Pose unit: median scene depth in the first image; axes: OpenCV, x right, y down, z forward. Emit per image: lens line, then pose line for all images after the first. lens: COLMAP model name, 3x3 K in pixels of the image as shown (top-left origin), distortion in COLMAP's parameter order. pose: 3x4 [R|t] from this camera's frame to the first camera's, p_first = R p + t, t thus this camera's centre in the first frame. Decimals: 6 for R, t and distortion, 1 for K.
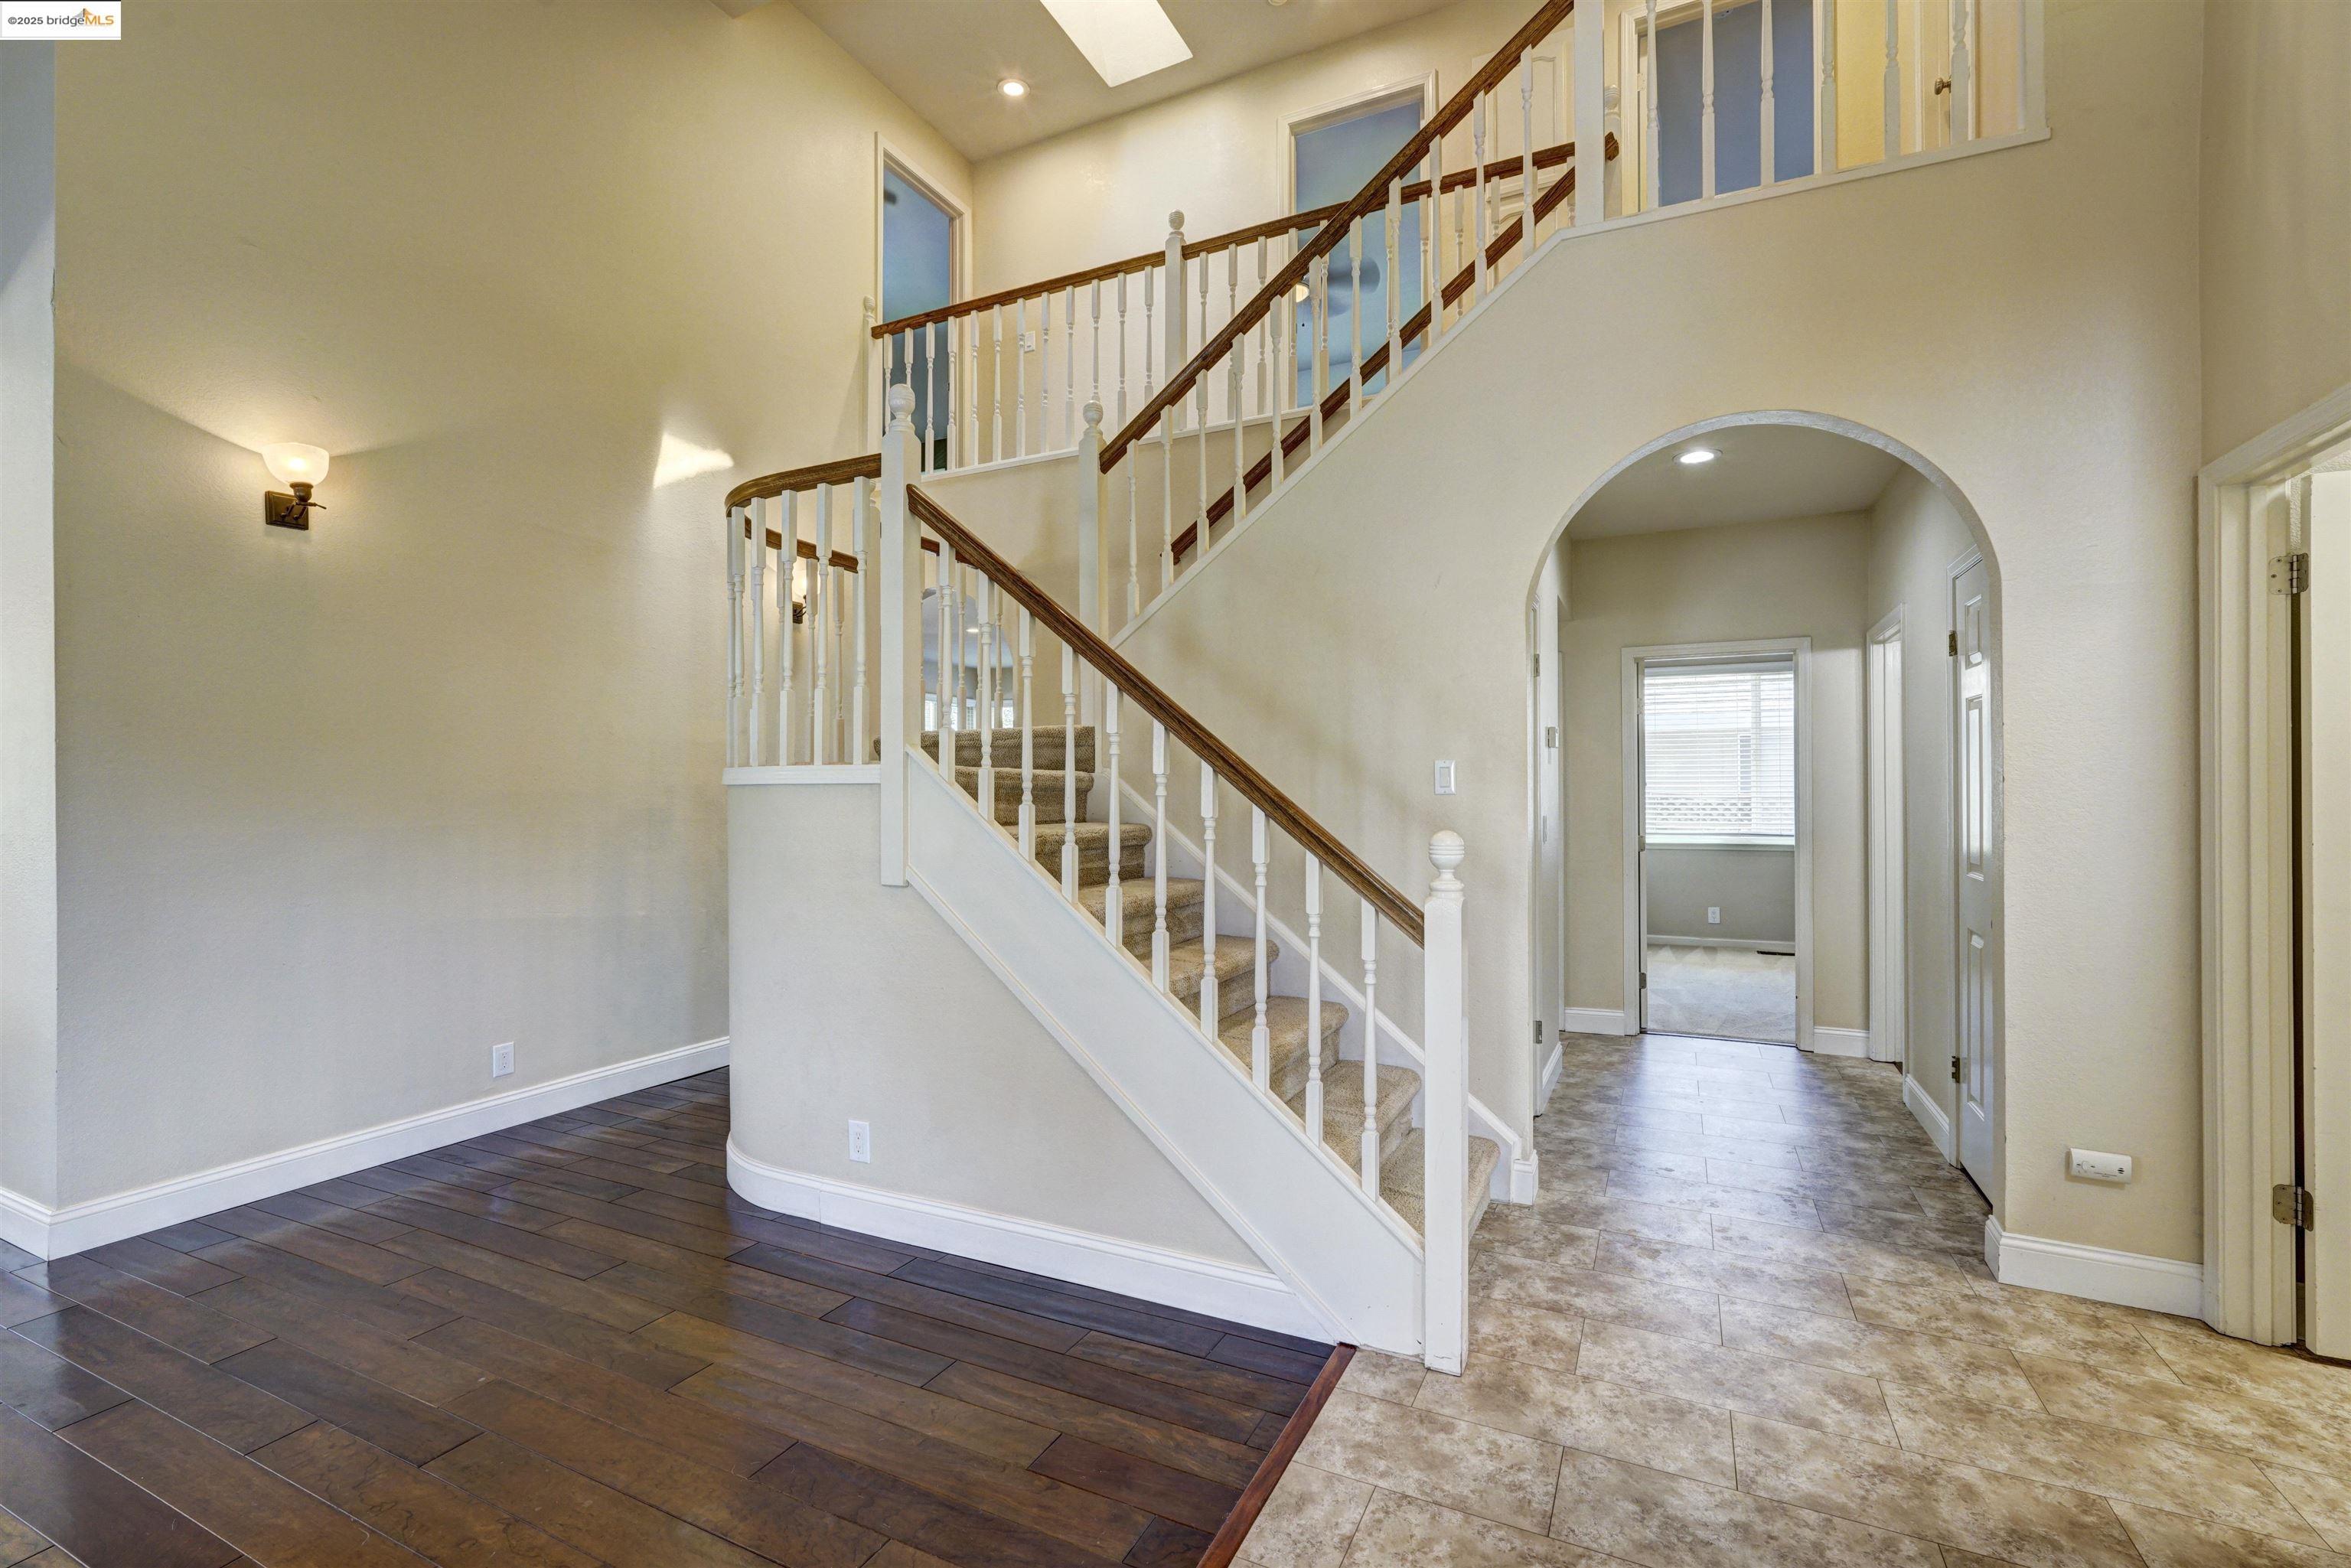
lens RADIAL K [[1028.2, 0, 1176.5], [0, 1028.2, 786.2], [0, 0, 1]] dist [-0.015256, 0.007887]
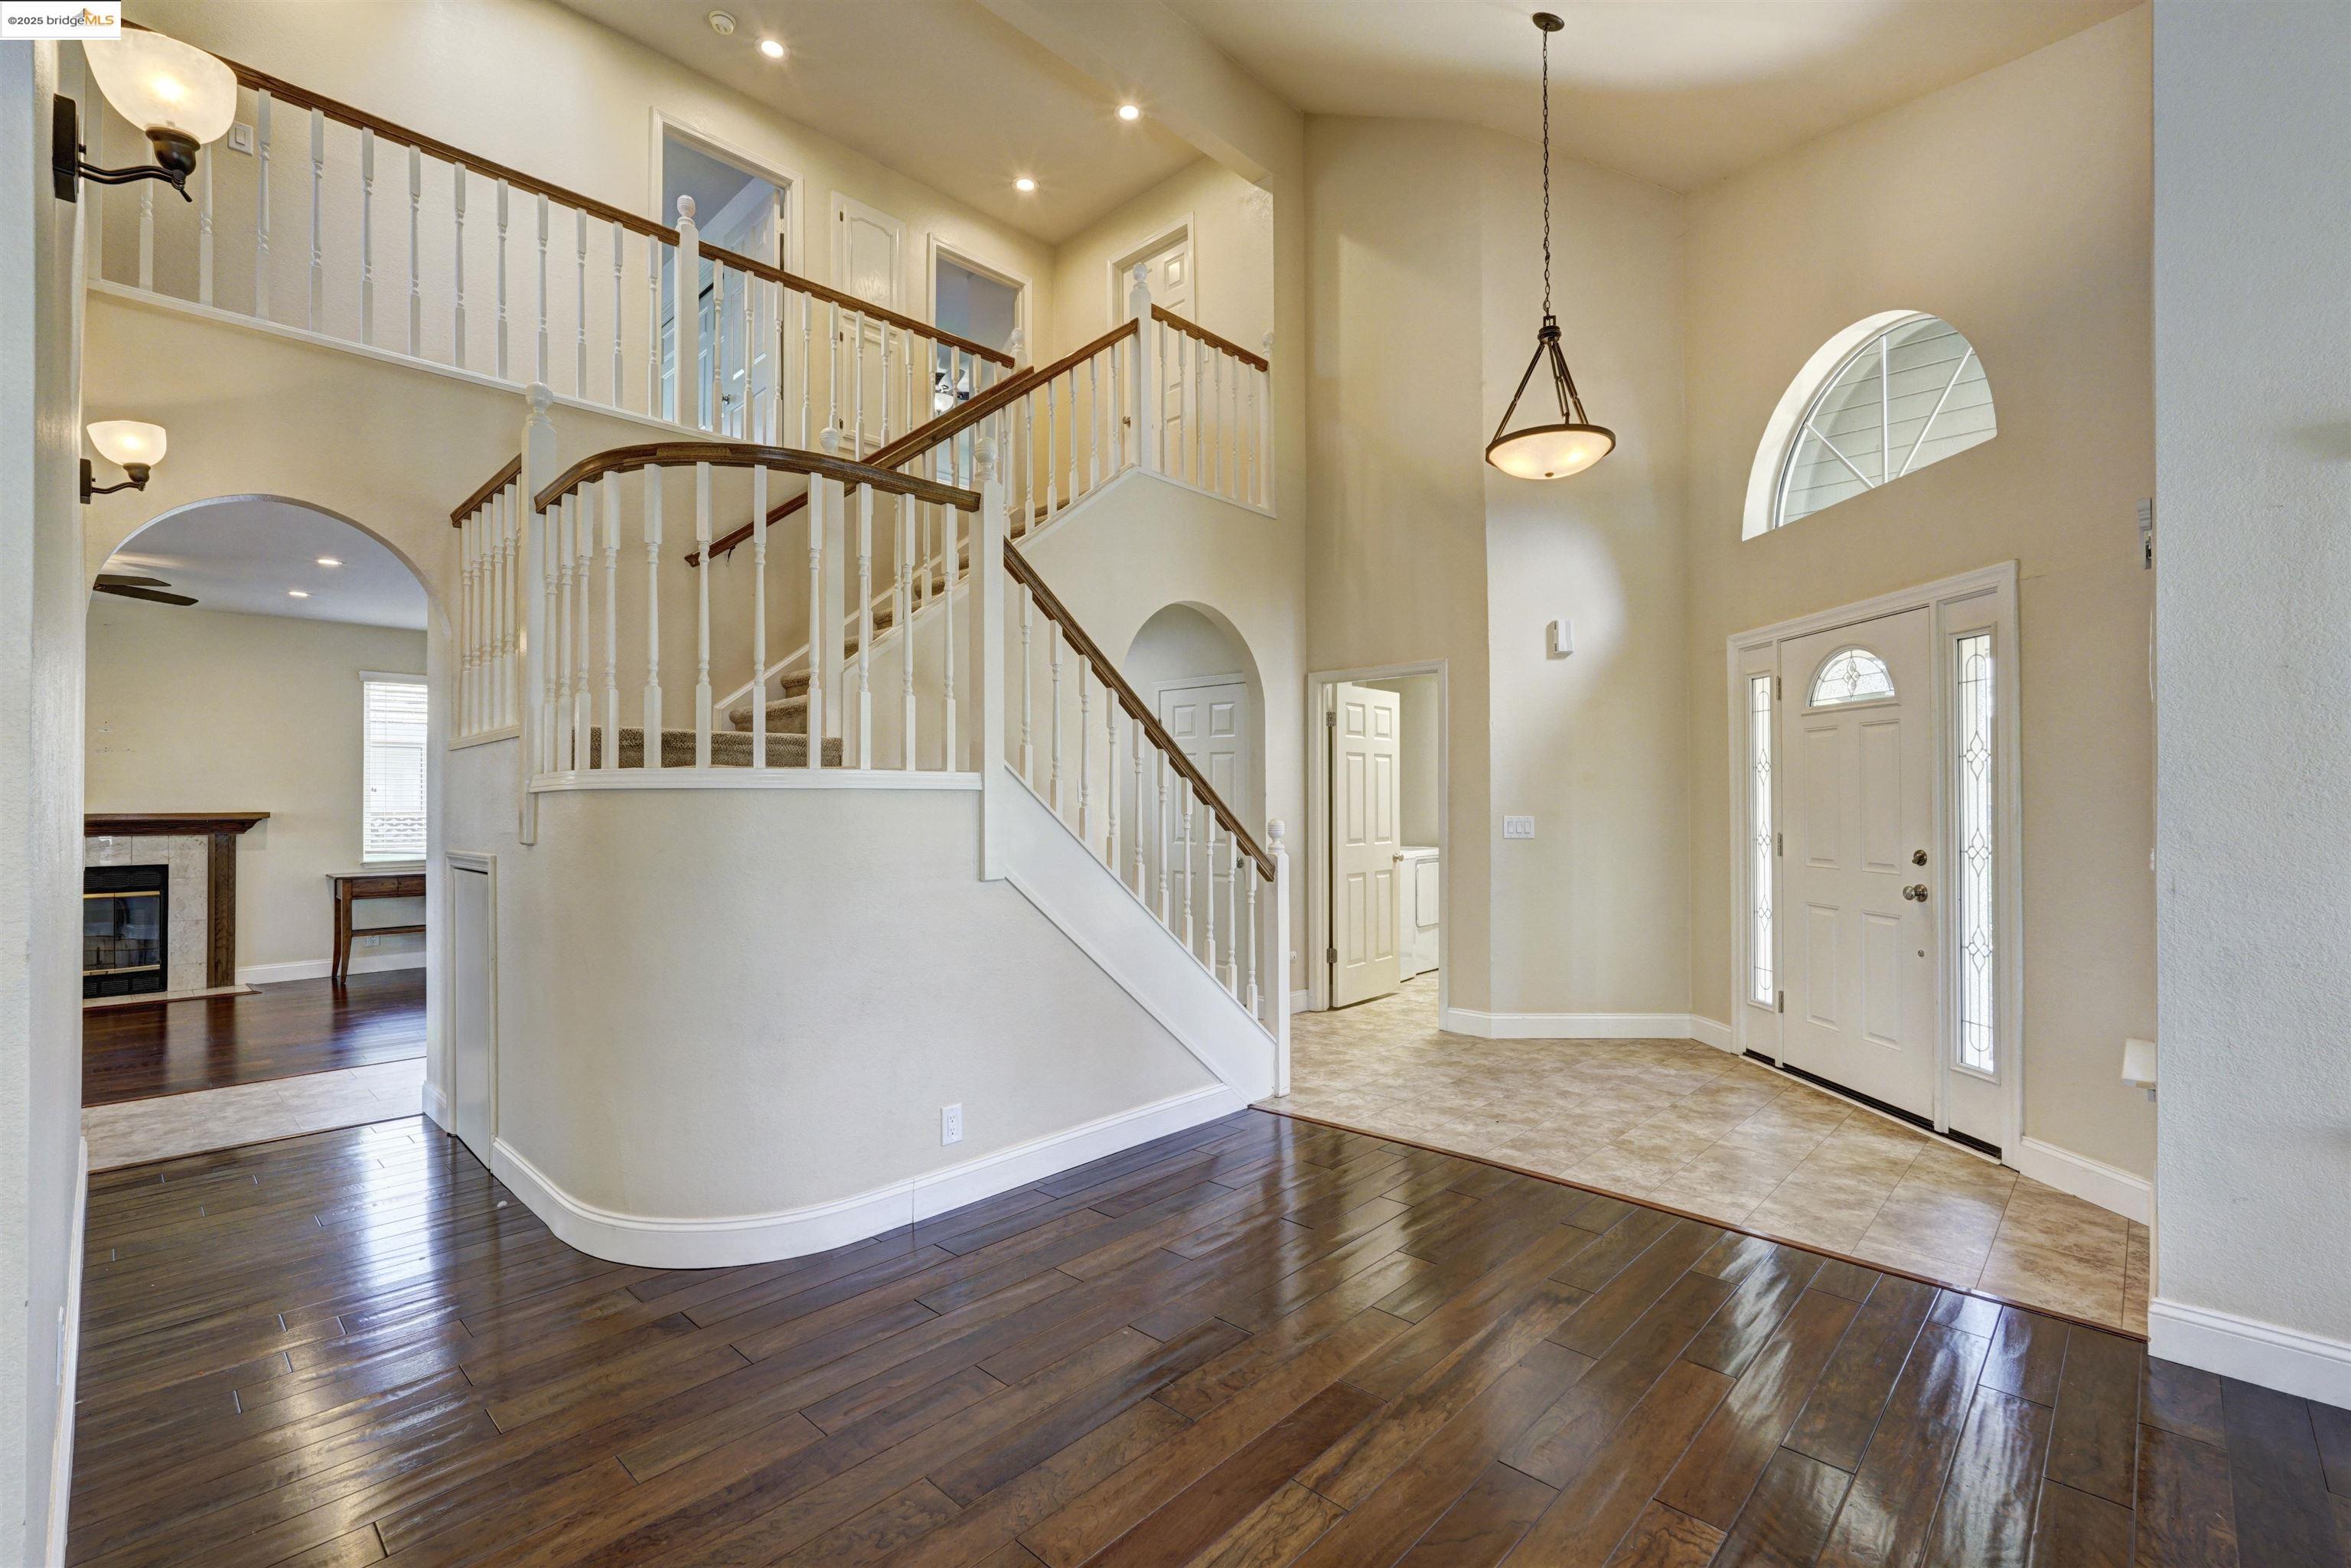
lens RADIAL K [[1028.2, 0, 1166.5], [0, 1028.2, 792.4], [0, 0, 1]] dist [-0.015256, 0.007887]
pose [[0.305764, 0.013502, 0.952012, -1.424748], [0.000797, 0.999895, -0.014437, 0.018972], [-0.952107, 0.005173, 0.305721, 0.518563]]
